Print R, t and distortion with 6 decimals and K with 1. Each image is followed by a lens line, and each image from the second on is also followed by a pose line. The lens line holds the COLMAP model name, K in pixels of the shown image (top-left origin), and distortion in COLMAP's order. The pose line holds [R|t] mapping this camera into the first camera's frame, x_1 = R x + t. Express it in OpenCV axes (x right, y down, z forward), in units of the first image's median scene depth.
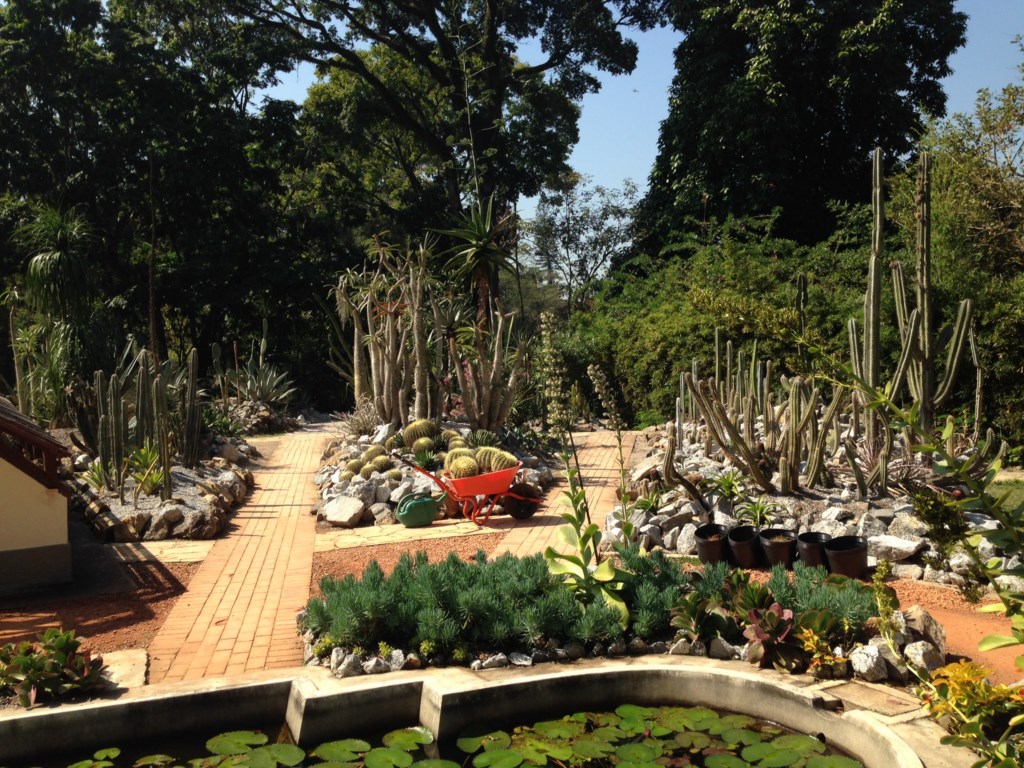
lens RADIAL K [[999.8, 0, 492.4], [0, 999.8, 344.9], [0, 0, 1]] dist [0.059041, 0.000000]
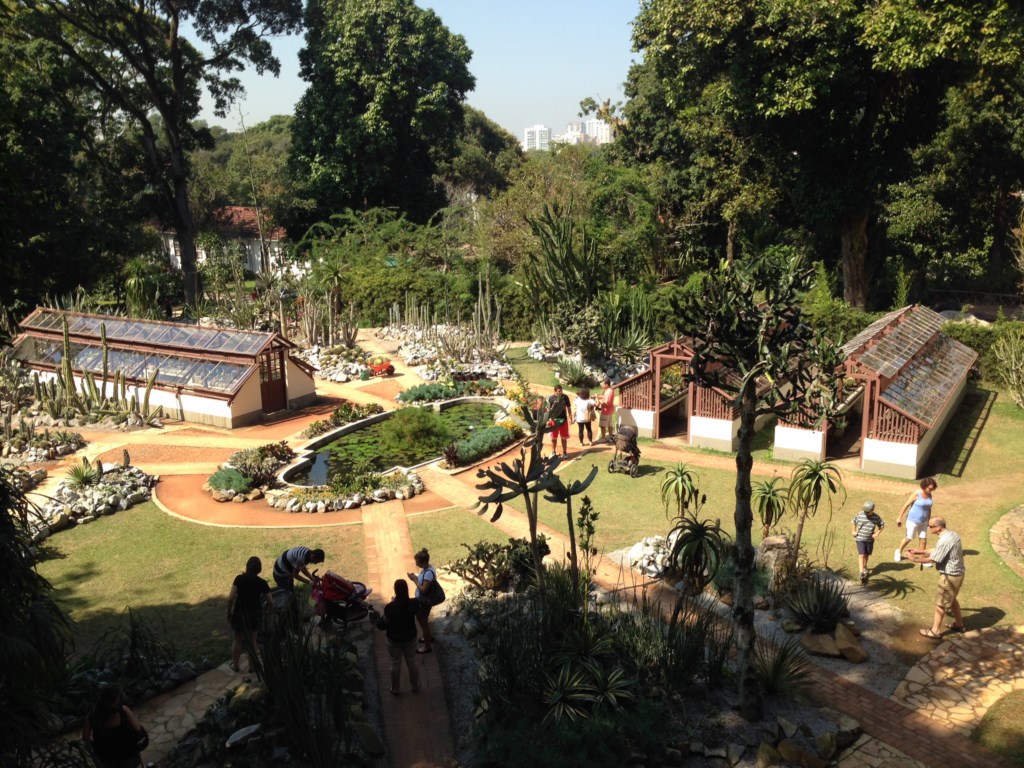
lens RADIAL K [[999.8, 0, 515.6], [0, 999.8, 387.6], [0, 0, 1]] dist [0.059041, 0.000000]
pose [[0.874133, -0.104830, 0.474238, -0.647088], [0.001023, 0.976824, 0.214041, -0.275417], [-0.485685, -0.186615, 0.853982, -1.143723]]
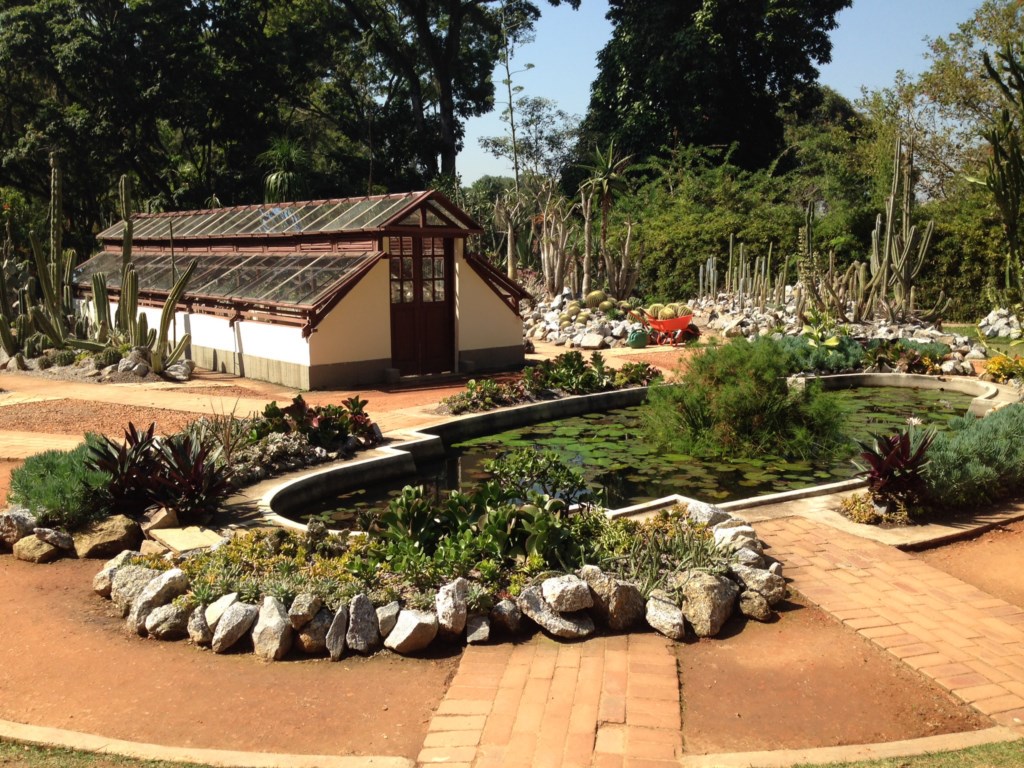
lens RADIAL K [[999.8, 0, 502.7], [0, 999.8, 376.6], [0, 0, 1]] dist [0.059041, 0.000000]
pose [[0.984098, -0.009274, 0.177382, -0.310550], [-0.013551, 0.991806, 0.127035, 0.006467], [-0.177106, -0.127418, 0.975909, -0.336831]]
